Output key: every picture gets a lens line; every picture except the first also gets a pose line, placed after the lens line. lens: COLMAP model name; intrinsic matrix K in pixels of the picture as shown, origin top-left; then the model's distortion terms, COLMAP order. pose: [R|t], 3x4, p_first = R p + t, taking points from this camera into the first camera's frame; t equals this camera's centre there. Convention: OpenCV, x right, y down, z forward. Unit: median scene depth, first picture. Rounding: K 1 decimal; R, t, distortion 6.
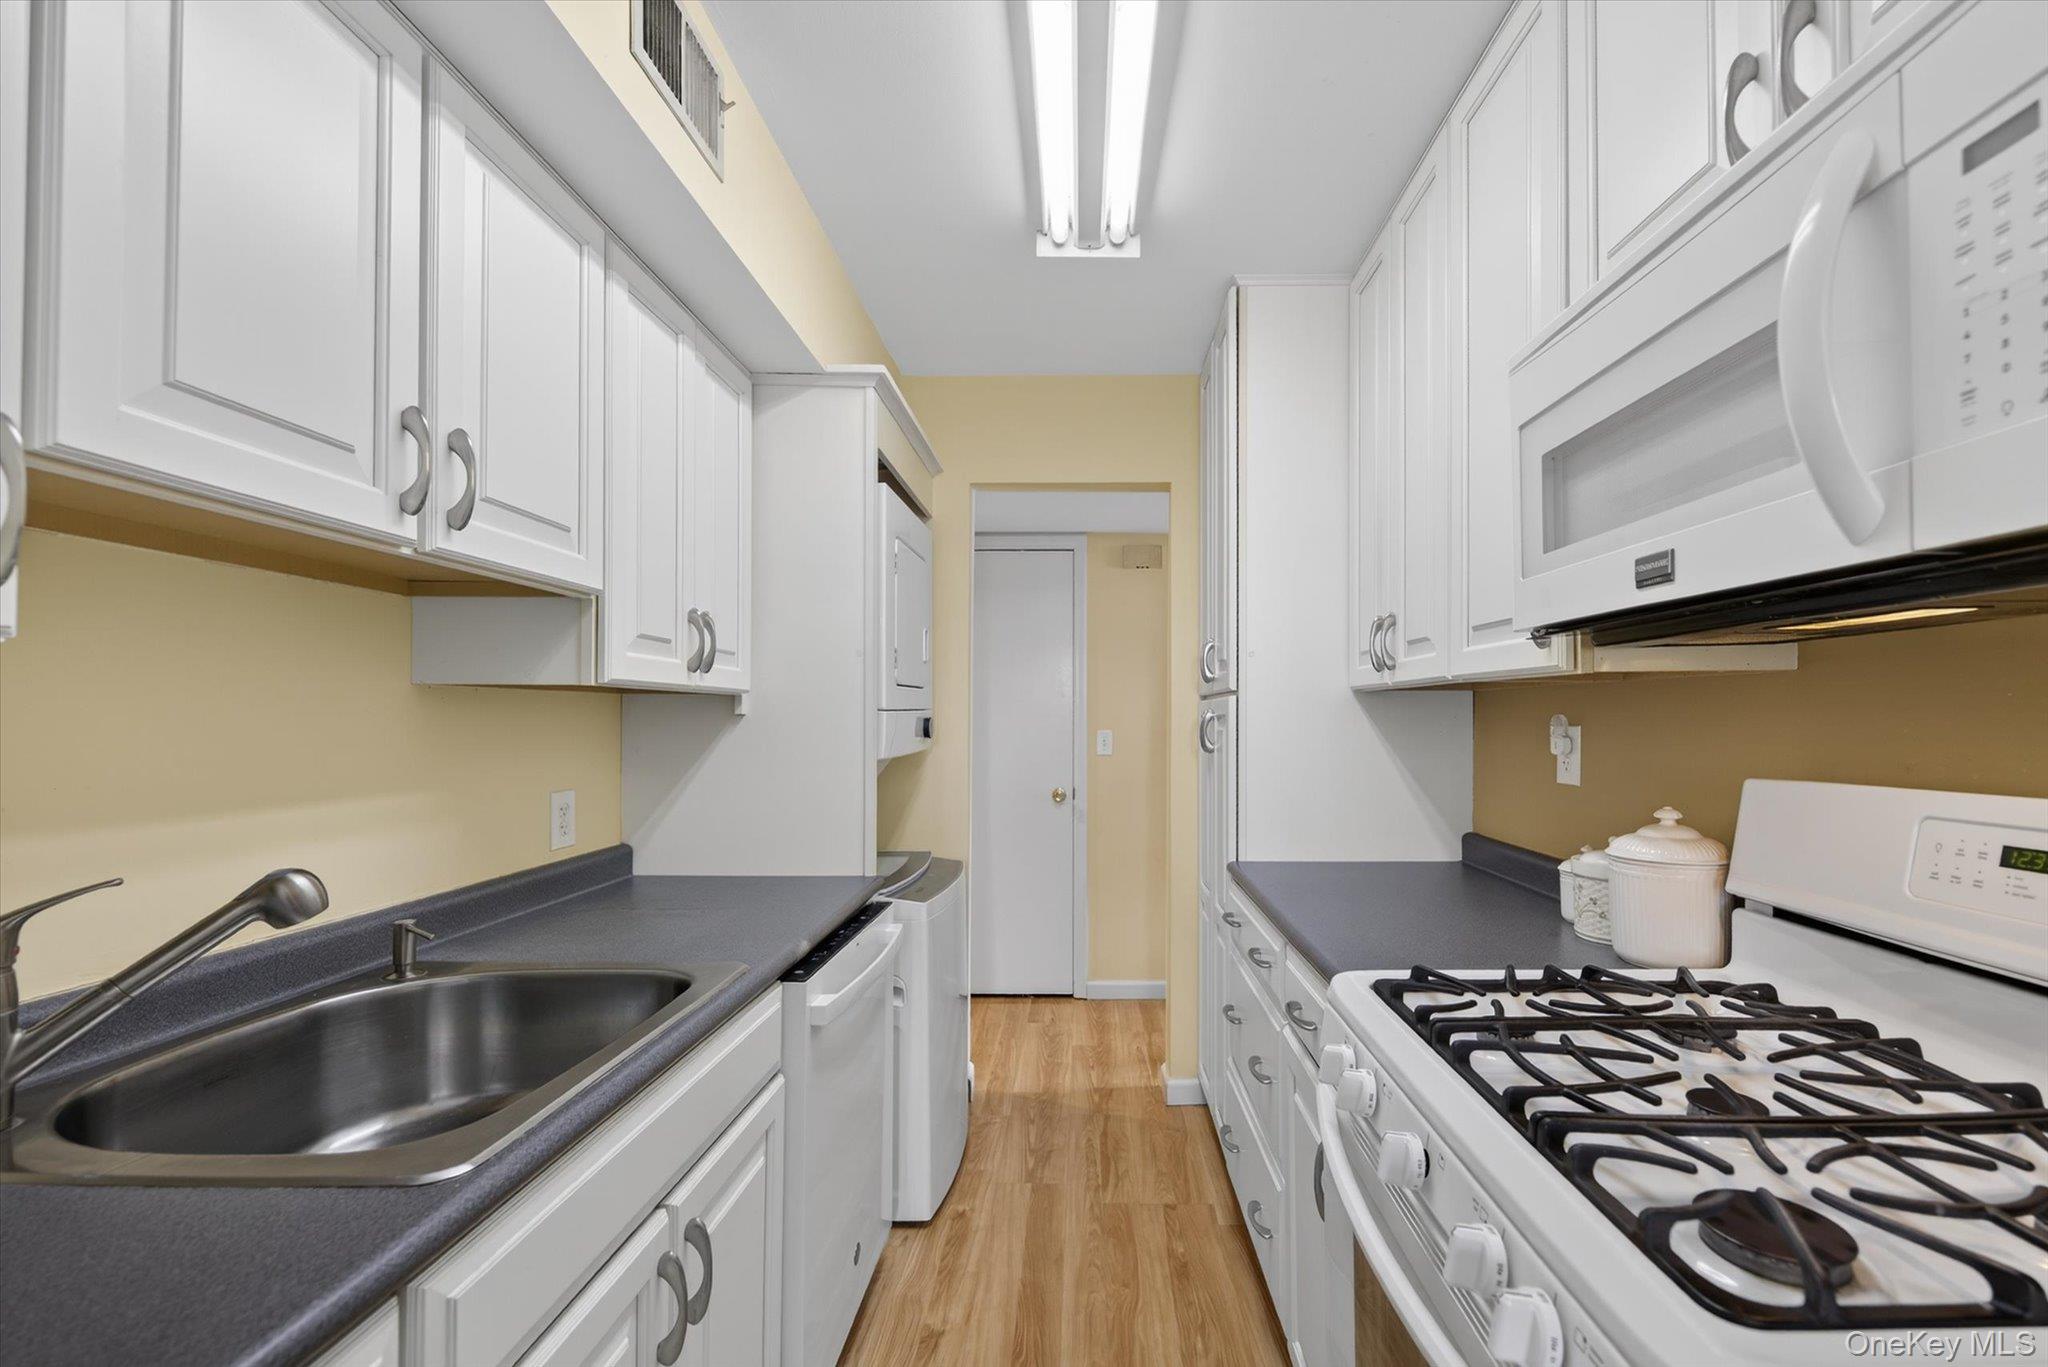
lens RADIAL K [[792.5, 0, 1018.6], [0, 792.5, 707.1], [0, 0, 1]] dist [0.009619, -0.005912]
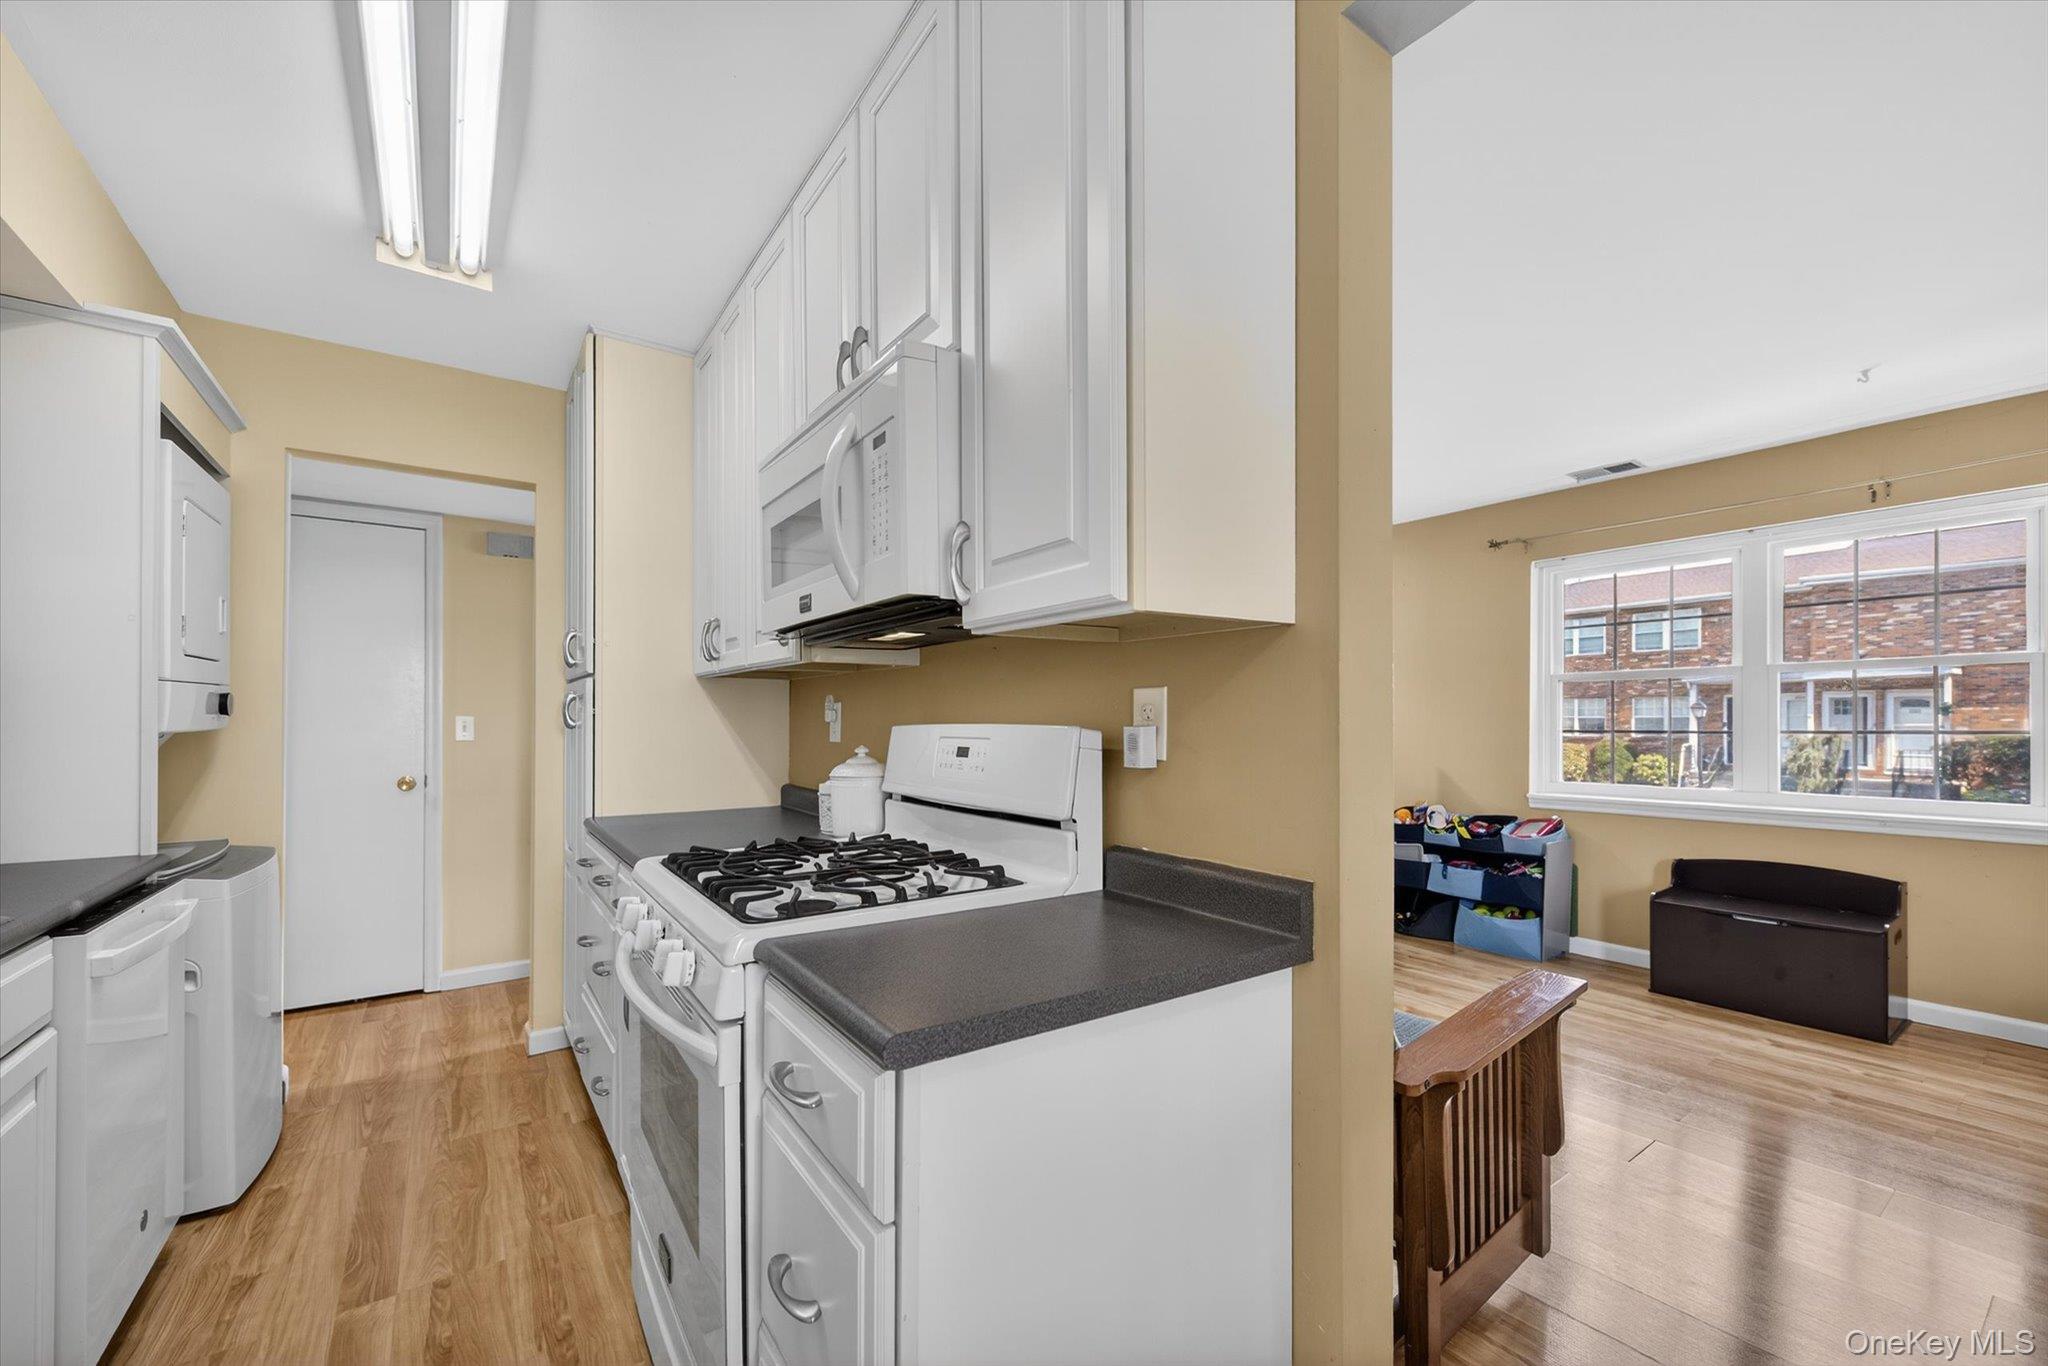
lens RADIAL K [[792.5, 0, 1018.6], [0, 792.5, 706.6], [0, 0, 1]] dist [0.009619, -0.005912]
pose [[0.764024, 0.002355, 0.645183, -0.006133], [-0.000537, 0.999995, -0.003013, 0.035418], [-0.645187, 0.001956, 0.764022, -0.357566]]
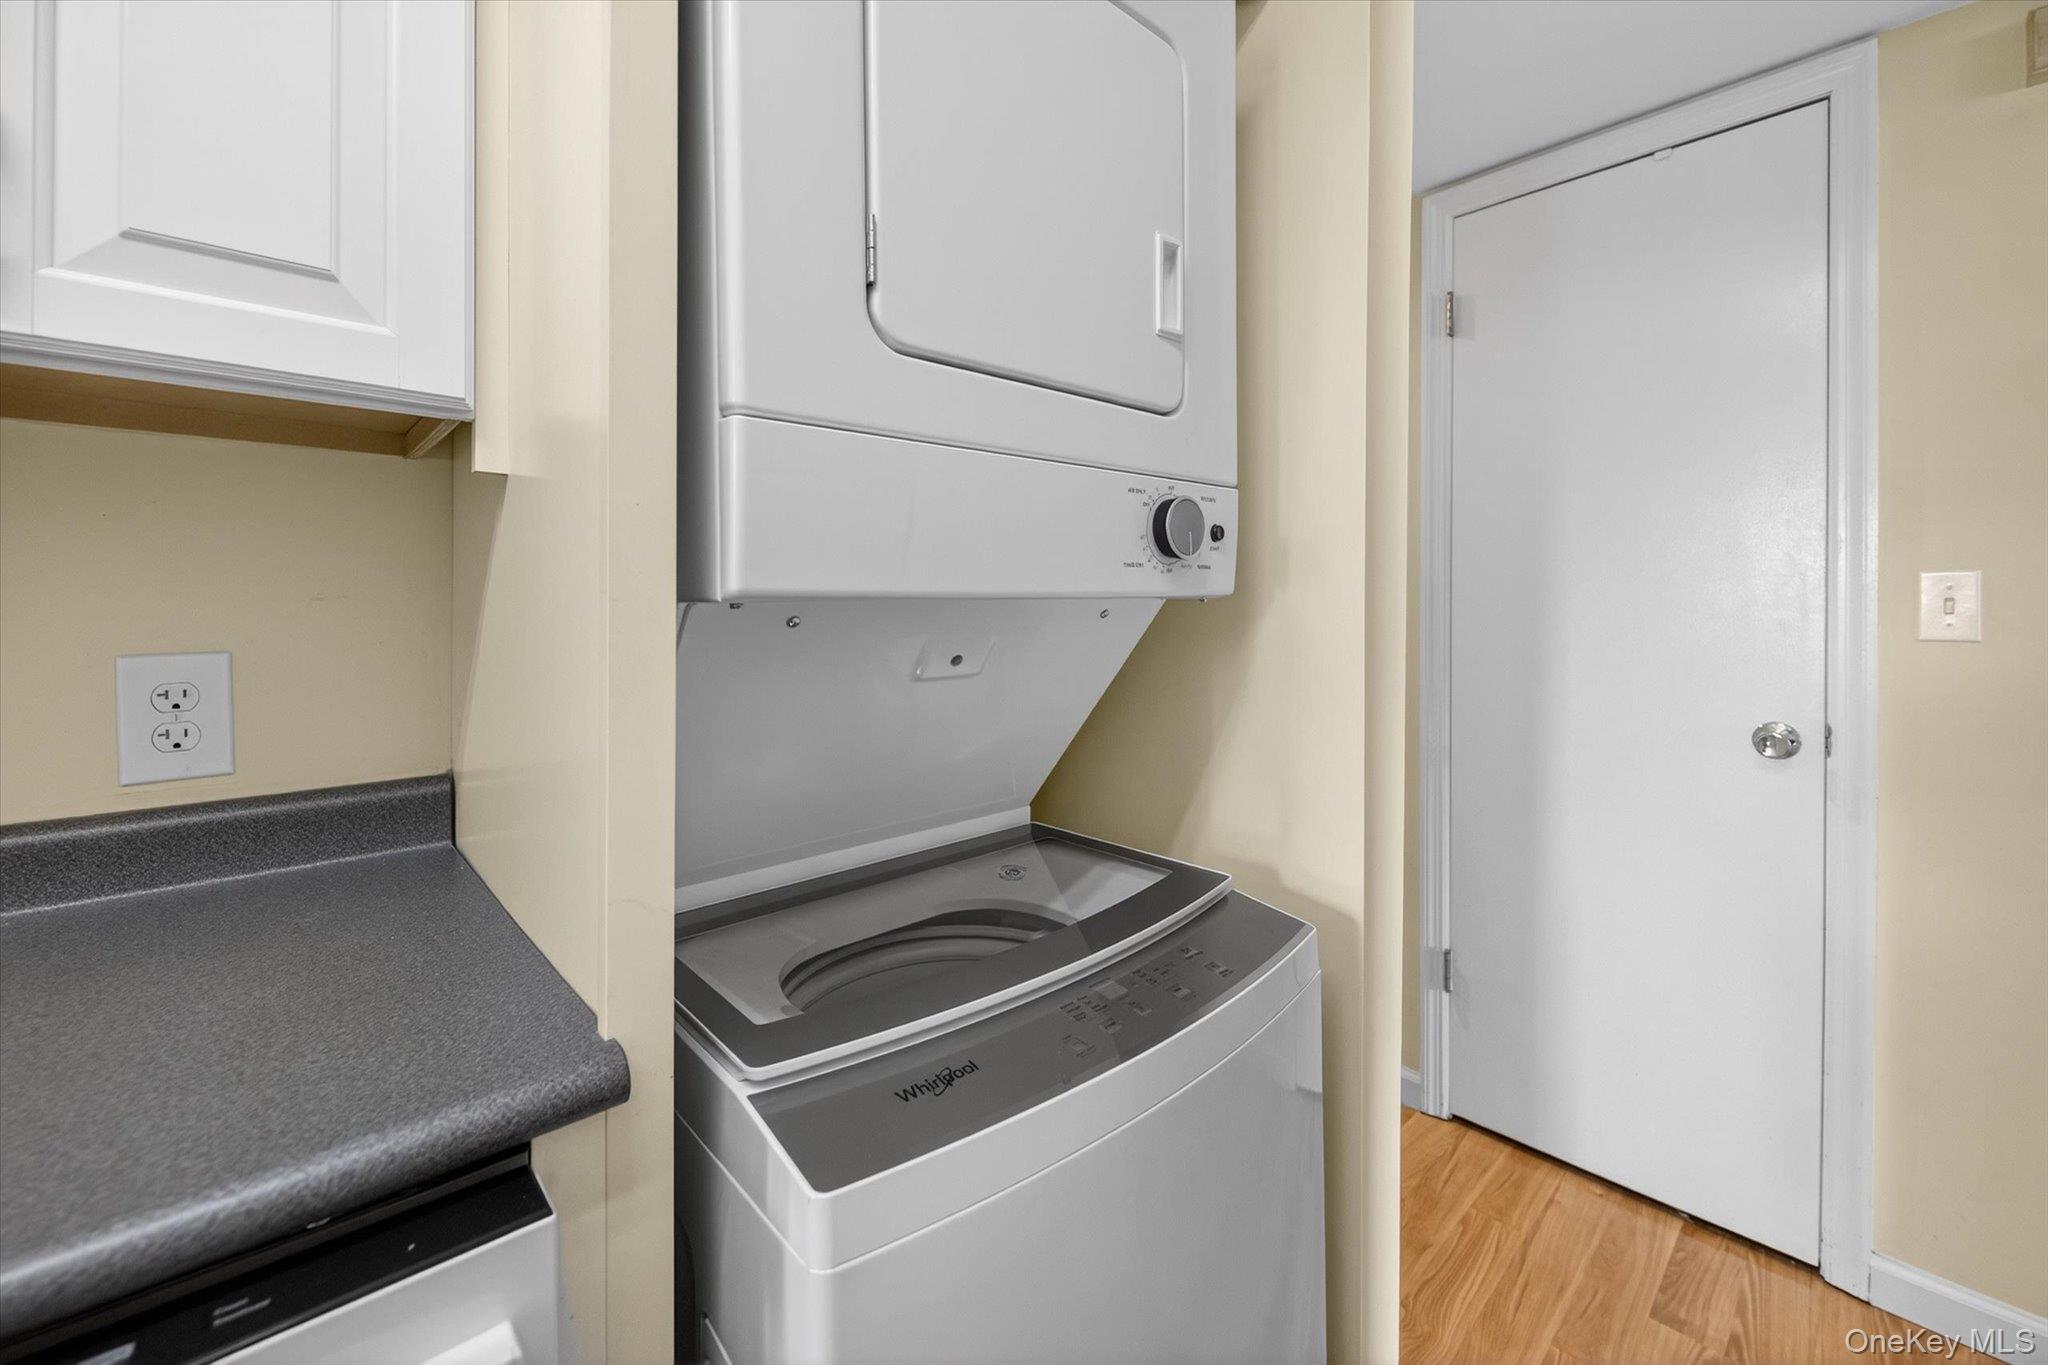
lens RADIAL K [[827.5, 0, 1022.9], [0, 827.5, 605.2], [0, 0, 1]] dist [0.000920, -0.006997]
pose [[0.740819, -0.002316, -0.671700, 0.081550], [0.008182, 0.999951, 0.005577, 0.069293], [0.671654, -0.009628, 0.740802, 0.767824]]
